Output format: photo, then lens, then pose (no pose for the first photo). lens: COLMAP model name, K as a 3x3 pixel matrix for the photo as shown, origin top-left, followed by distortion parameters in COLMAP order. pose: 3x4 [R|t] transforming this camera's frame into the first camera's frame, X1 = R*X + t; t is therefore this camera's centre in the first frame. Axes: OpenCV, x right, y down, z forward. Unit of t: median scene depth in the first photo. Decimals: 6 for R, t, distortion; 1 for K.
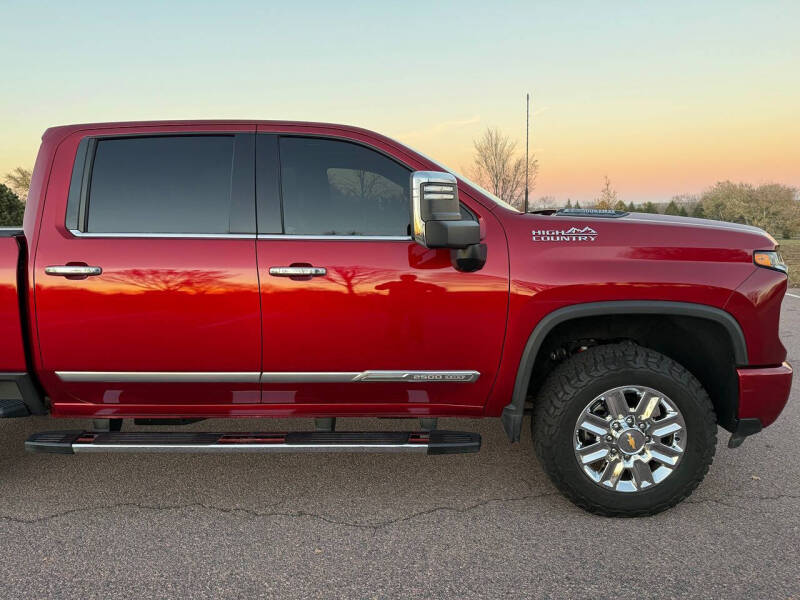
lens RADIAL K [[562.4, 0, 401.1], [0, 562.4, 302.8], [0, 0, 1]] dist [0.064865, -0.082008]
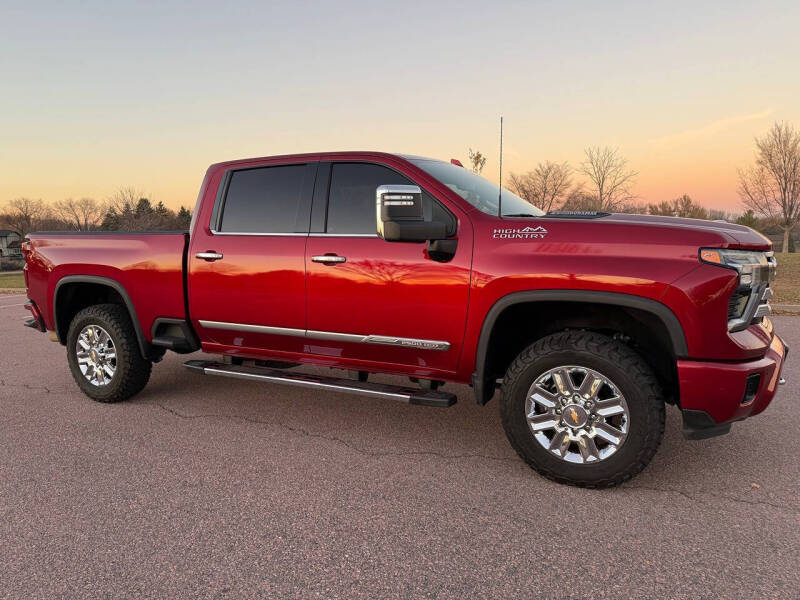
lens RADIAL K [[560.1, 0, 400.6], [0, 560.1, 303.1], [0, 0, 1]] dist [0.097472, -0.139137]
pose [[0.899572, 0.053448, -0.433489, 0.562001], [-0.061666, 0.998085, -0.004907, 0.046401], [0.432397, 0.031145, 0.901145, -0.165227]]
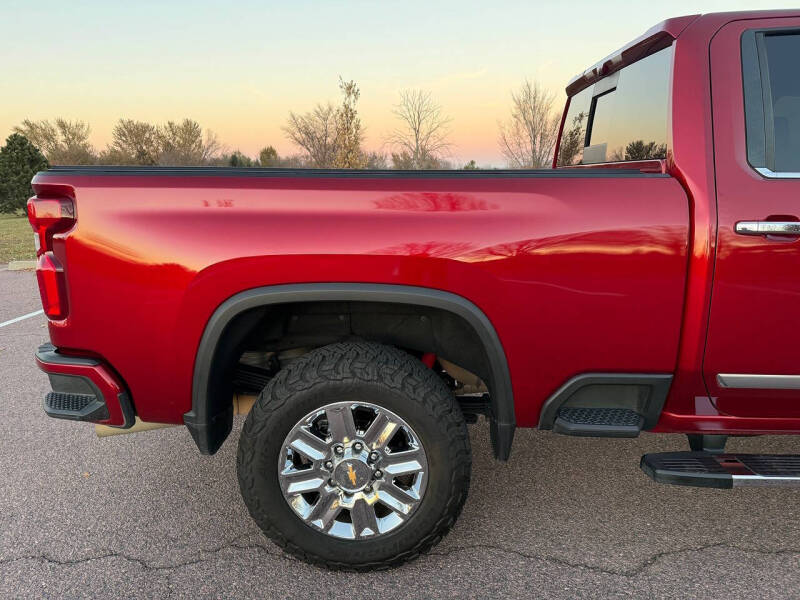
lens RADIAL K [[562.4, 0, 401.1], [0, 562.4, 302.8], [0, 0, 1]] dist [0.064865, -0.082008]
pose [[0.999972, 0.007171, -0.002327, -0.988787], [-0.006984, 0.997373, 0.072098, -0.013103], [0.002838, -0.072080, 0.997395, 0.308453]]
